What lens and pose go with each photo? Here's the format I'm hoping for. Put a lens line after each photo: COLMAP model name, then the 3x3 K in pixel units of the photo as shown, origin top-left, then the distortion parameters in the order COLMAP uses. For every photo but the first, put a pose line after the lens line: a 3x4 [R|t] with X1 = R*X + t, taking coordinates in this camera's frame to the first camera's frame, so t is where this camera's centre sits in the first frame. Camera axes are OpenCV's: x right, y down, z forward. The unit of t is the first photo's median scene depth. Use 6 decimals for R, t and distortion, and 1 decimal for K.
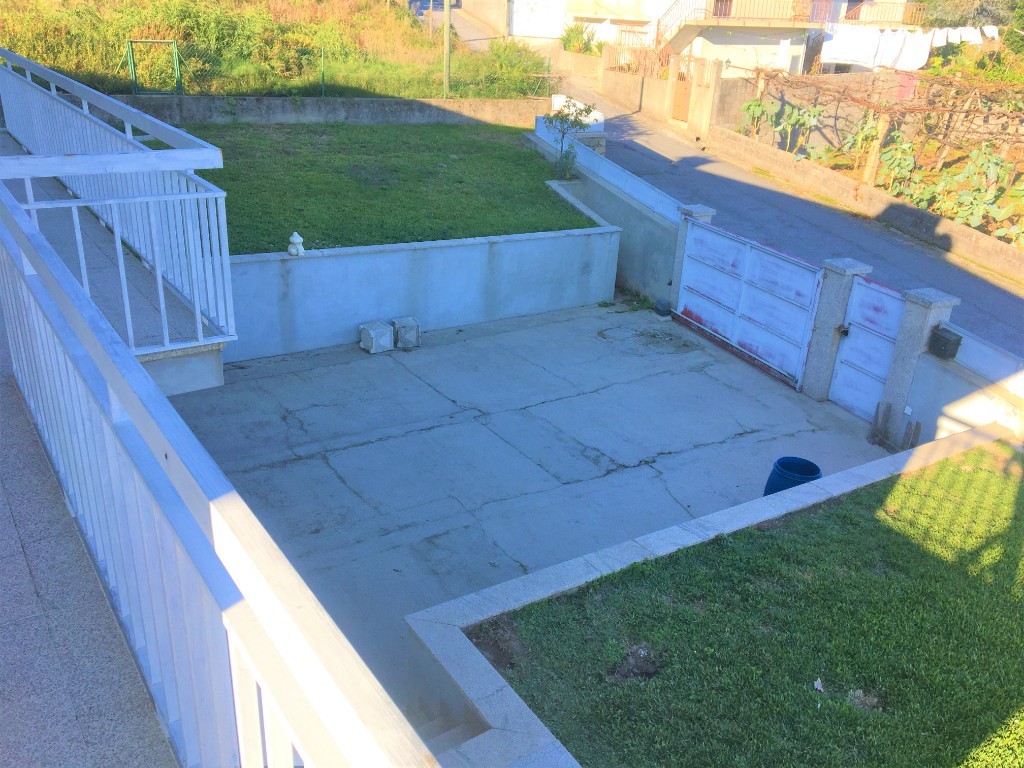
lens RADIAL K [[860.2, 0, 512.0], [0, 860.2, 384.0], [0, 0, 1]] dist [0.062706, -0.085073]
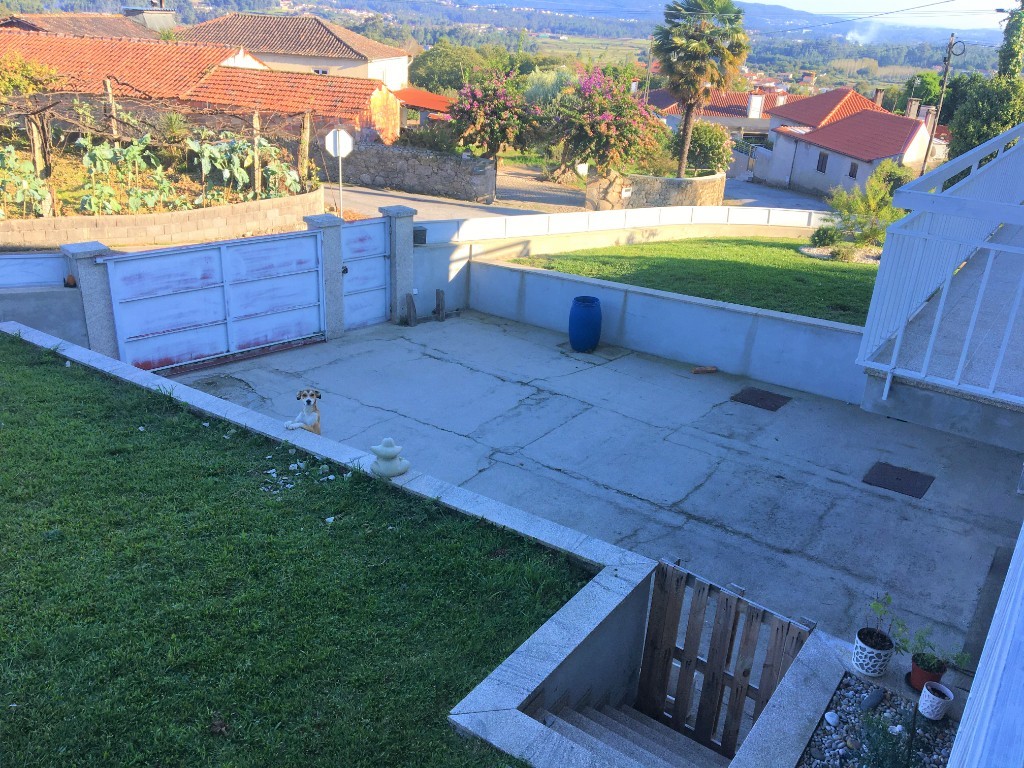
lens RADIAL K [[860.2, 0, 512.0], [0, 860.2, 384.0], [0, 0, 1]] dist [0.062706, -0.085073]
pose [[-0.335208, -0.429732, 0.838431, -0.742527], [0.318142, 0.786016, 0.530061, -0.483853], [-0.886804, 0.444421, -0.126763, 1.000196]]
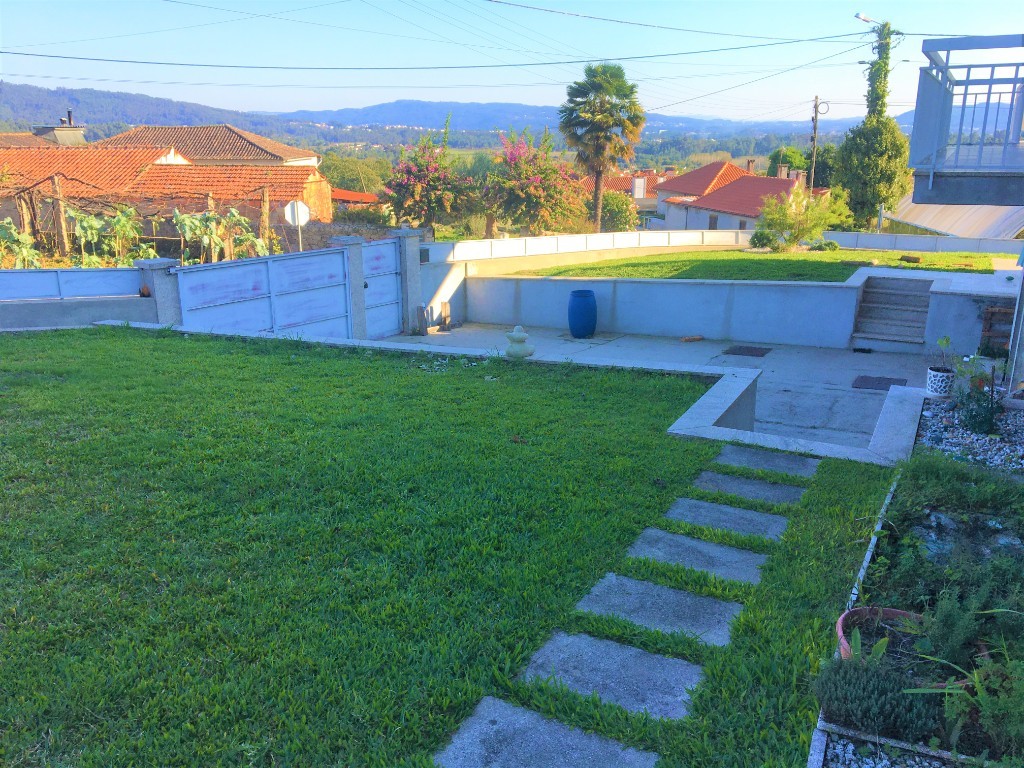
lens RADIAL K [[860.2, 0, 512.0], [0, 860.2, 384.0], [0, 0, 1]] dist [0.062706, -0.085073]
pose [[-0.465417, -0.292529, 0.835353, -0.854992], [0.342206, 0.810934, 0.474638, -0.479080], [-0.816261, 0.506768, -0.277317, 1.239791]]
